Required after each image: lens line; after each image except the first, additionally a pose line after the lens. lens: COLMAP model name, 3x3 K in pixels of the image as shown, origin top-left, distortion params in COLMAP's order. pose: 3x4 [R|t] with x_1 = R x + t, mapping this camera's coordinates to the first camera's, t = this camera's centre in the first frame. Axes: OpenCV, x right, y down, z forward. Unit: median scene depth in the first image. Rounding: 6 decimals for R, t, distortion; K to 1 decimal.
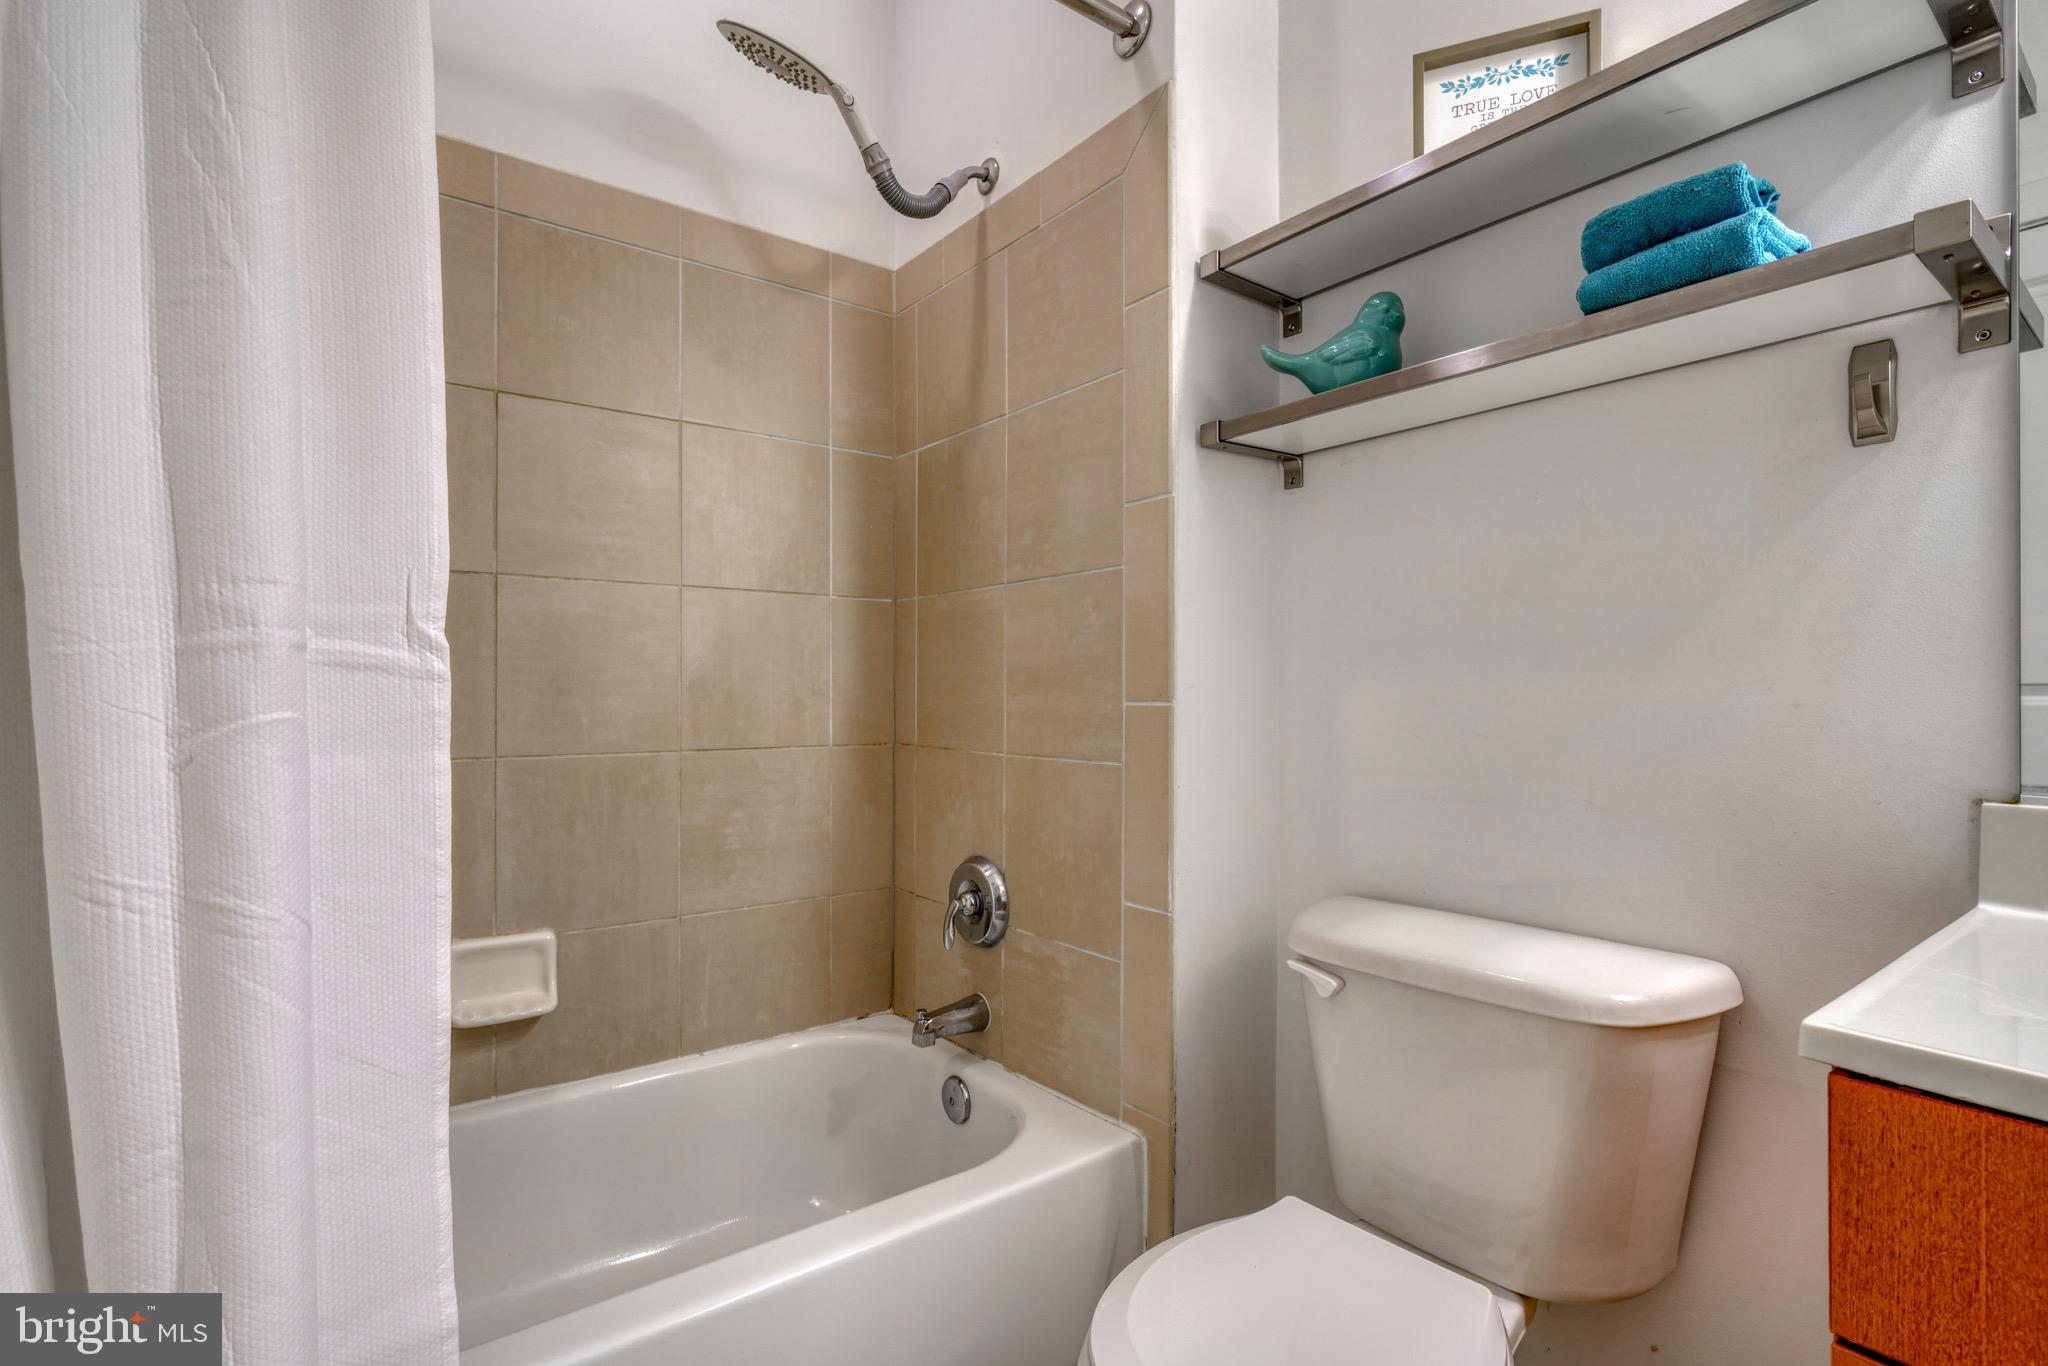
lens RADIAL K [[975.4, 0, 1024.0], [0, 975.4, 683.0], [0, 0, 1]] dist [-0.001306, 0.000620]
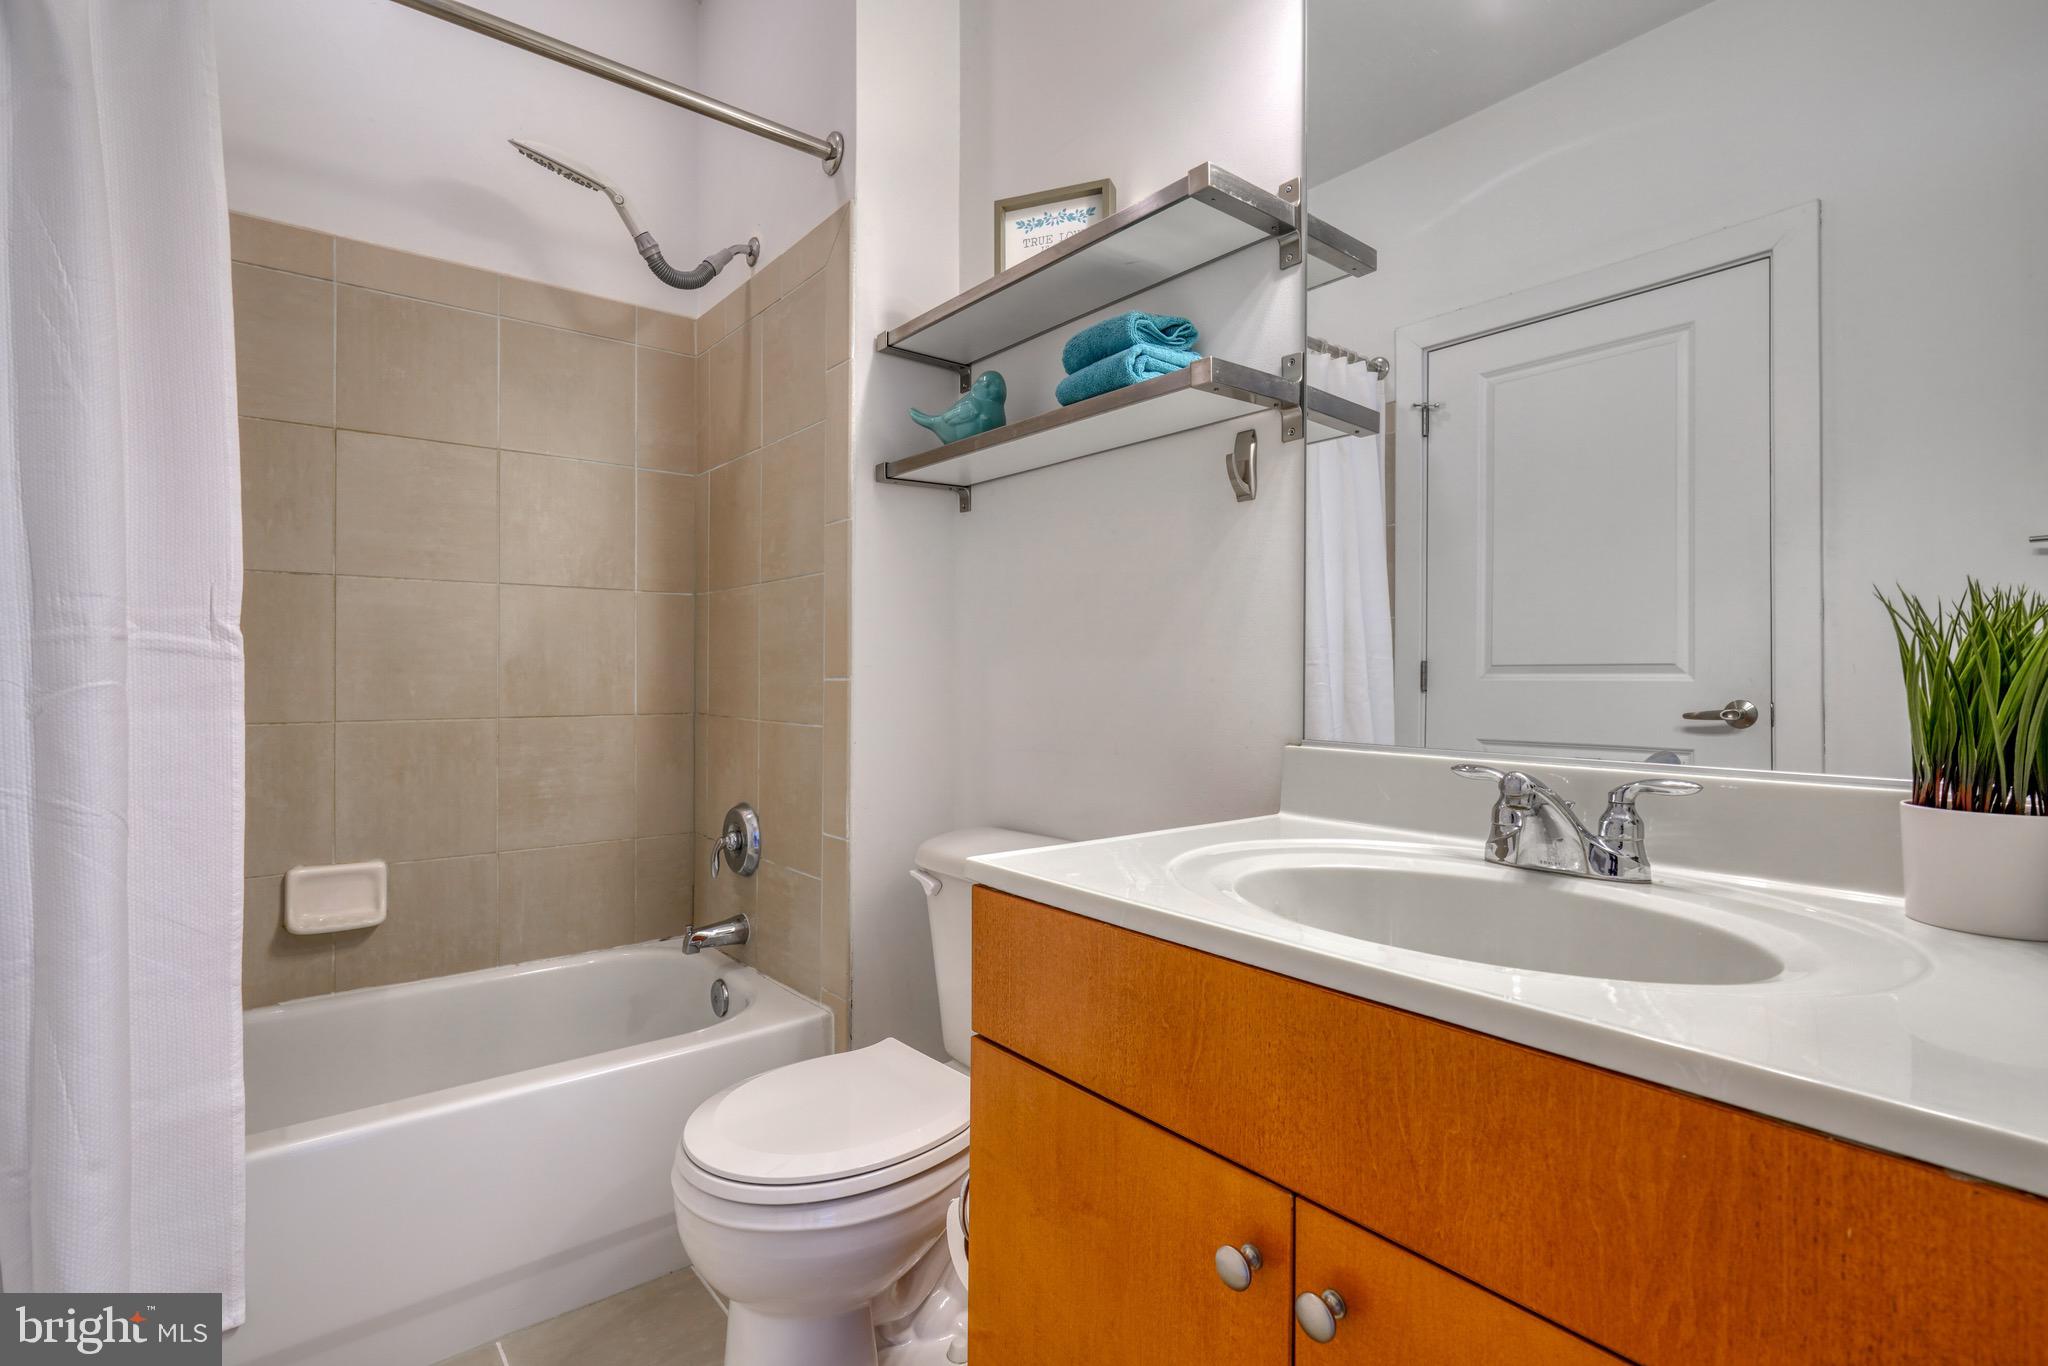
lens RADIAL K [[972.3, 0, 1022.6], [0, 972.3, 668.7], [0, 0, 1]] dist [-0.001753, 0.000624]
pose [[0.999612, 0.002815, 0.027695, 0.319270], [-0.002974, 0.999979, 0.005704, -0.001287], [-0.027679, -0.005785, 0.999600, -0.282262]]
